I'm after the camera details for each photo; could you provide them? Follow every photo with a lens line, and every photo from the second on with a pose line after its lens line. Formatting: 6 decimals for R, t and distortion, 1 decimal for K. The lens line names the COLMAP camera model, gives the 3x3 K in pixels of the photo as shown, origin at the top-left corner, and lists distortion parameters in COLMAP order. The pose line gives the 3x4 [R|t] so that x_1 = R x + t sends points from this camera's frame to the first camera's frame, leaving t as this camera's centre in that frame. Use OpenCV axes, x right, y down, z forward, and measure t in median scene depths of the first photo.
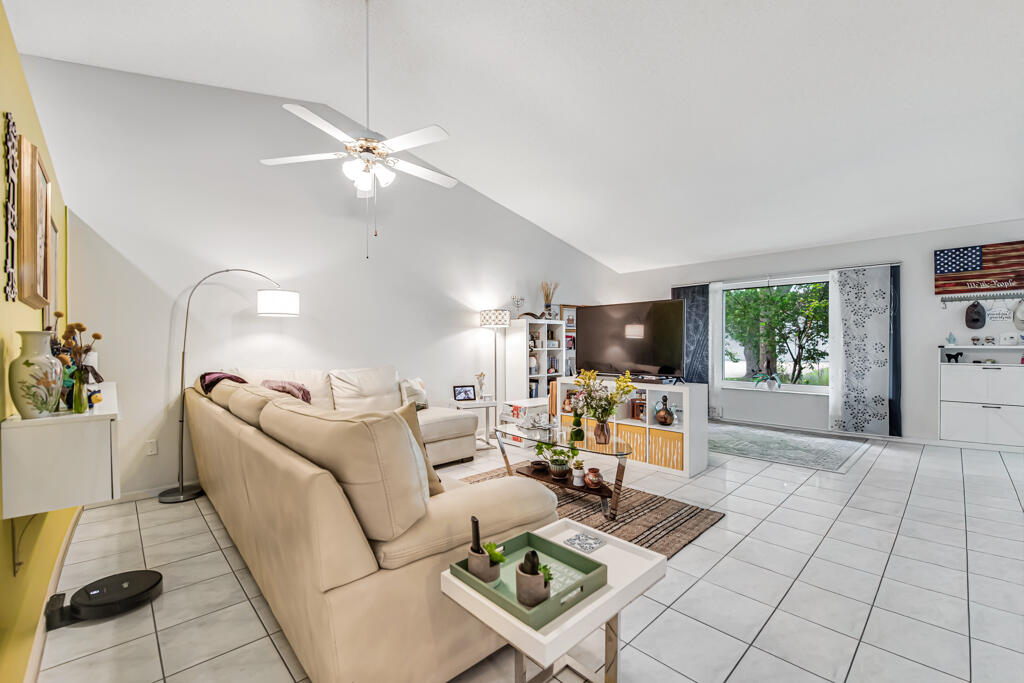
lens RADIAL K [[438.1, 0, 511.0], [0, 438.1, 343.6], [0, 0, 1]] dist [-0.012834, -0.000281]
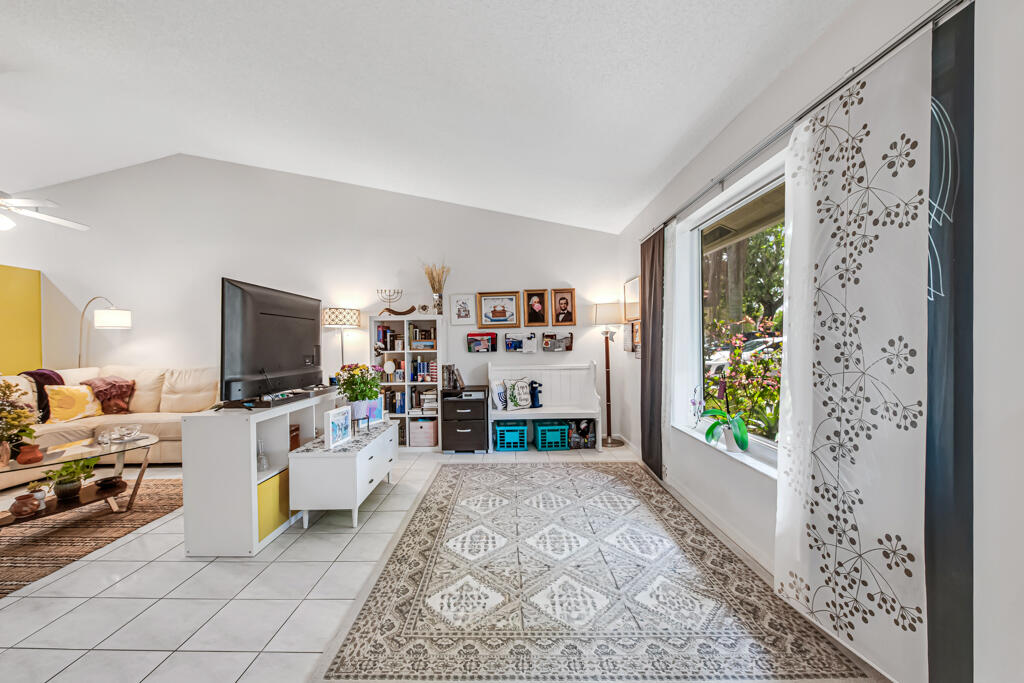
lens RADIAL K [[417.6, 0, 504.5], [0, 417.6, 345.3], [0, 0, 1]] dist [-0.000481, -0.008579]
pose [[0.712599, -0.004311, -0.701558, 0.883441], [0.012609, 0.999898, 0.006664, -0.001981], [0.701458, -0.013595, 0.712581, 0.673738]]
